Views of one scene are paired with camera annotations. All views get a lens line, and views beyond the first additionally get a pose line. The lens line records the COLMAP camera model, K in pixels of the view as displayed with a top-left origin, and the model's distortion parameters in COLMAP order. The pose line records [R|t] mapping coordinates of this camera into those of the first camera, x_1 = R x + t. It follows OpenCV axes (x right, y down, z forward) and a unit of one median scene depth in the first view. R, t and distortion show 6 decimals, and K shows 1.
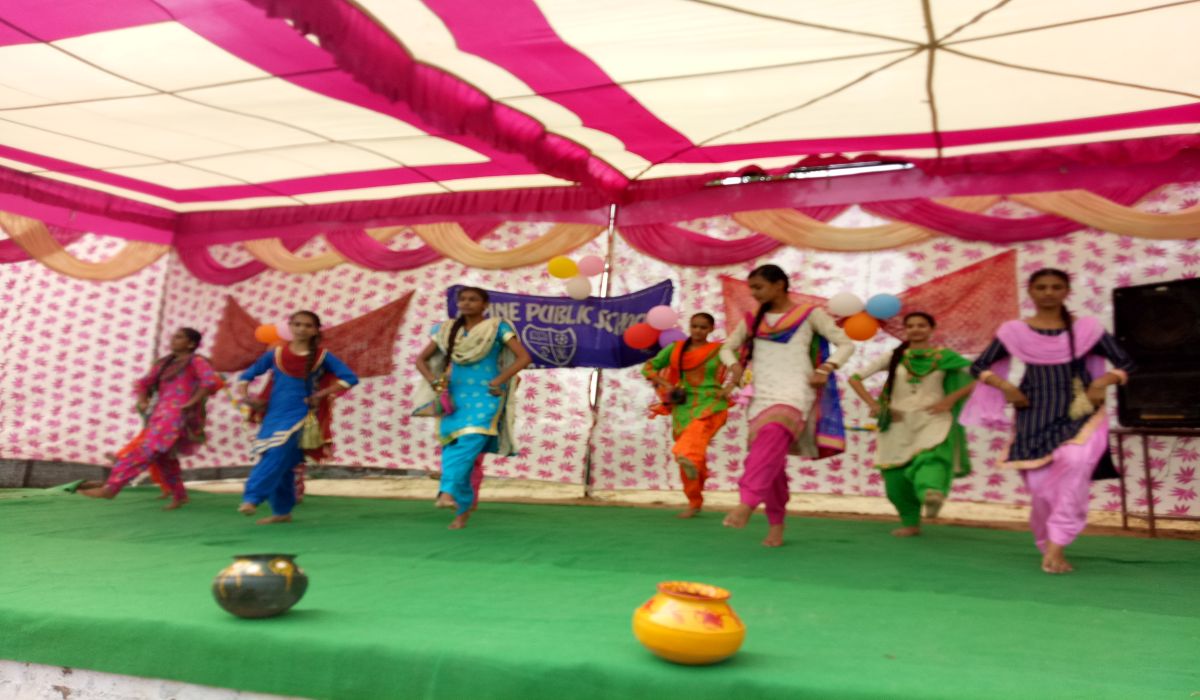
lens RADIAL K [[911.2, 0, 593.9], [0, 911.2, 357.1], [0, 0, 1]] dist [-0.002002, -0.005194]
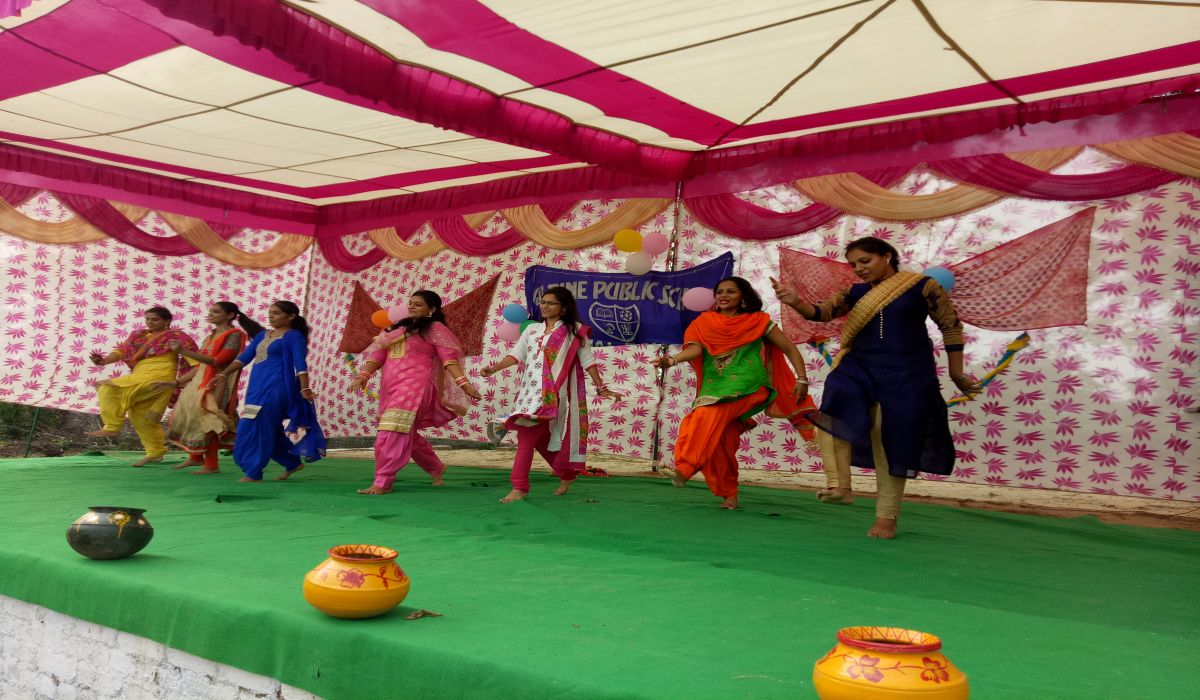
lens RADIAL K [[911.2, 0, 574.3], [0, 911.2, 384.4], [0, 0, 1]] dist [-0.002002, -0.005194]
pose [[0.964393, 0.002342, -0.264464, 0.173846], [0.012725, 0.998392, 0.055247, -0.000847], [0.264168, -0.056646, 0.962812, 0.005366]]
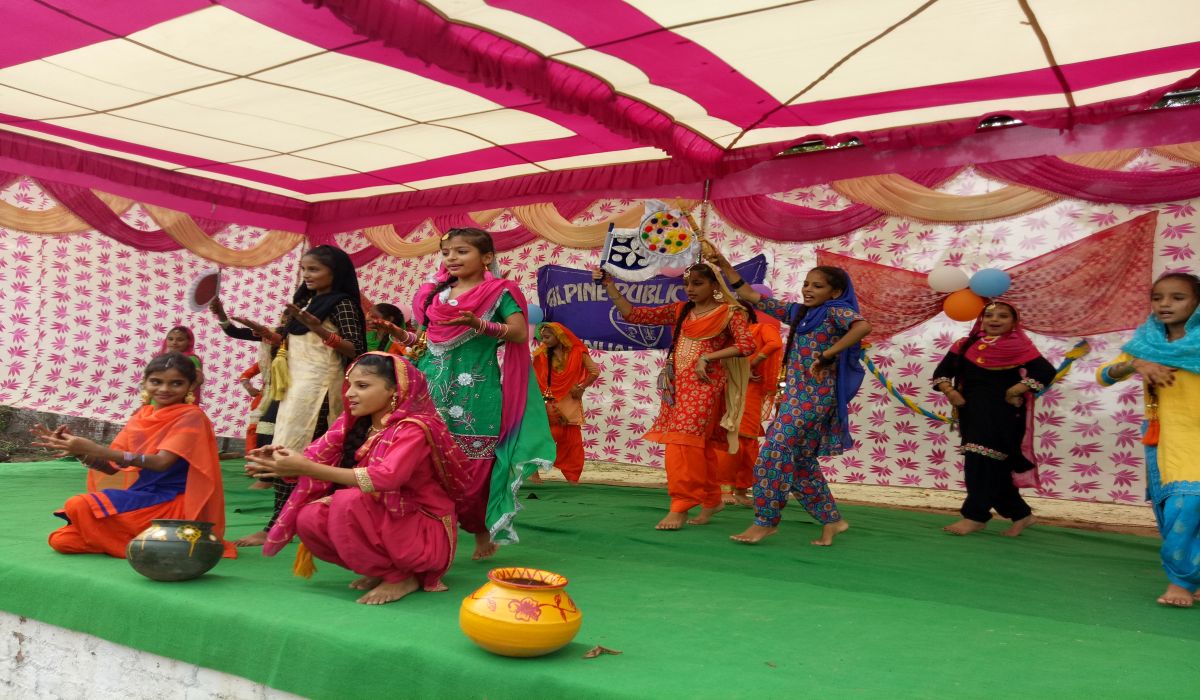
lens RADIAL K [[911.2, 0, 564.9], [0, 911.2, 390.6], [0, 0, 1]] dist [-0.002002, -0.005194]
pose [[0.975350, 0.011250, -0.220375, 0.090012], [0.000193, 0.998656, 0.051836, 0.005497], [0.220662, -0.050601, 0.974037, 0.032564]]
